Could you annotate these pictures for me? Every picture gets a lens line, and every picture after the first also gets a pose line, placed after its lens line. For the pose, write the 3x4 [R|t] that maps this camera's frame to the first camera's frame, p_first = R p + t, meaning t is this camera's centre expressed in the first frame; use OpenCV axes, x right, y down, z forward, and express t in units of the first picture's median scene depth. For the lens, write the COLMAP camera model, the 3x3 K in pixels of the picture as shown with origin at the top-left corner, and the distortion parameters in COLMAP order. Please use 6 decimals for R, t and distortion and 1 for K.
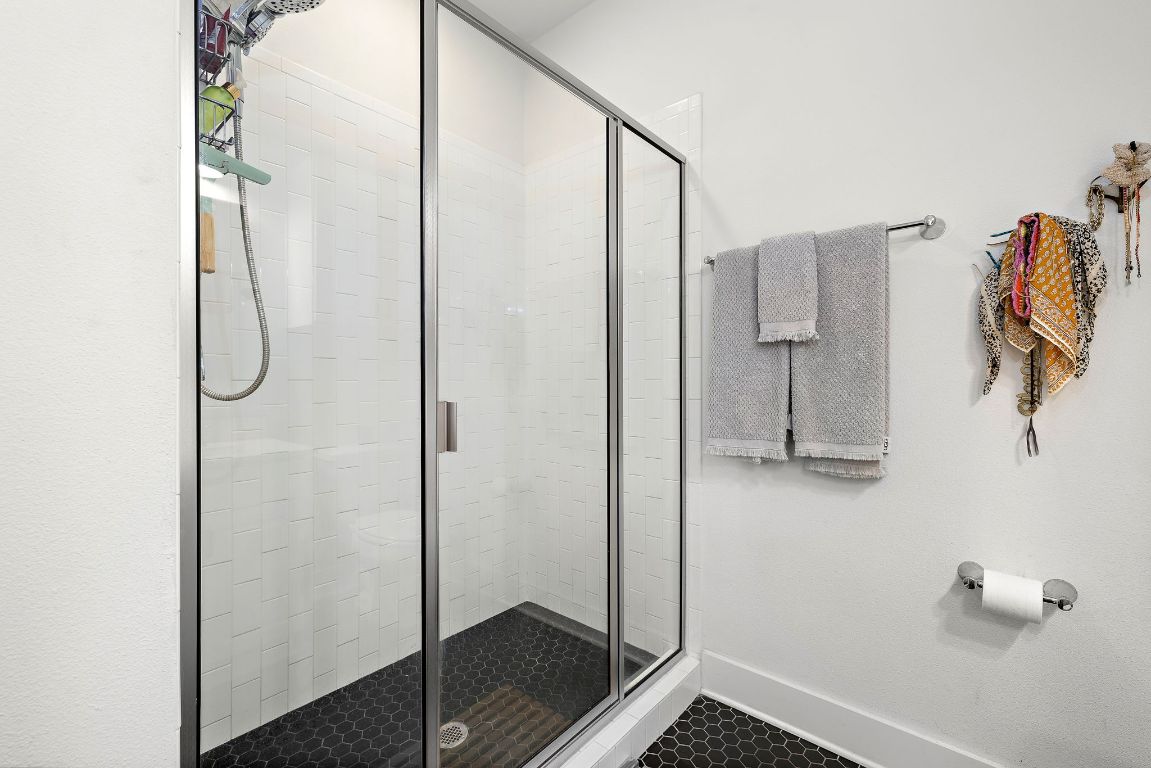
lens RADIAL K [[485.8, 0, 569.4], [0, 485.8, 383.9], [0, 0, 1]] dist [0.002244, 0.000184]
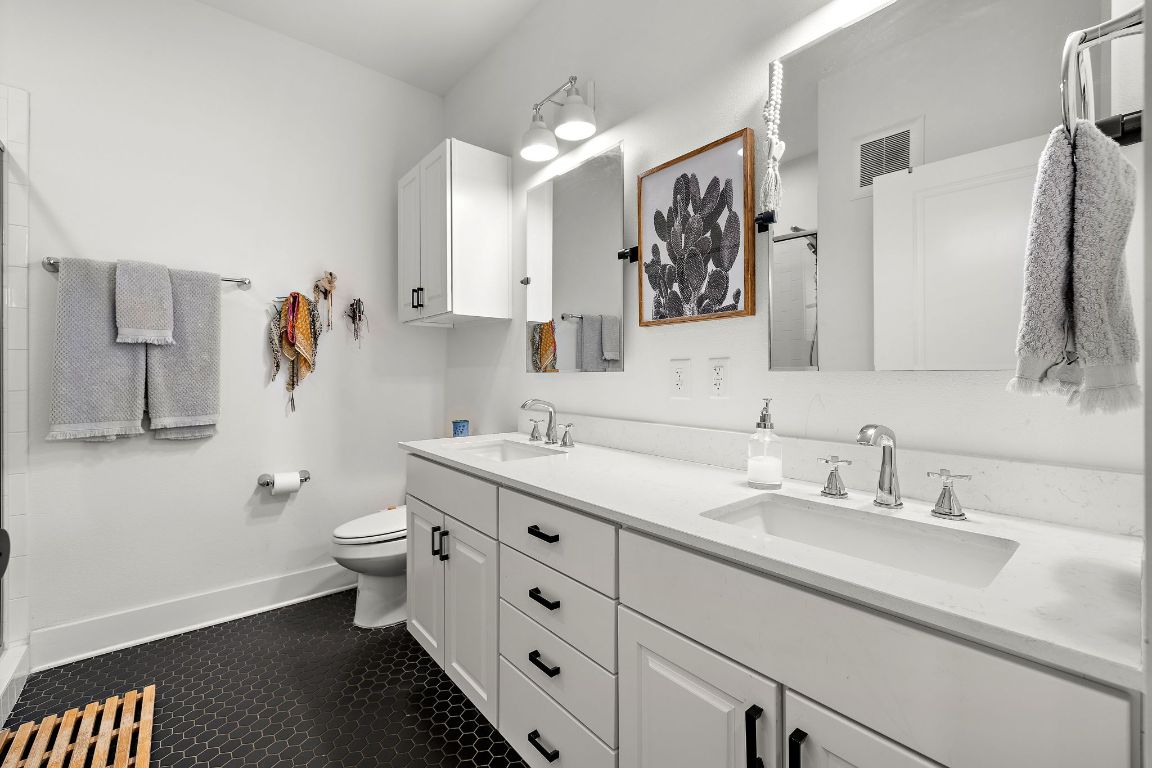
lens RADIAL K [[486.2, 0, 569.1], [0, 486.2, 379.4], [0, 0, 1]] dist [0.002244, 0.000184]
pose [[0.175228, -0.011810, 0.984457, -0.748378], [-0.005217, 0.999903, 0.012924, -0.014309], [-0.984514, -0.007401, 0.175150, -0.425037]]
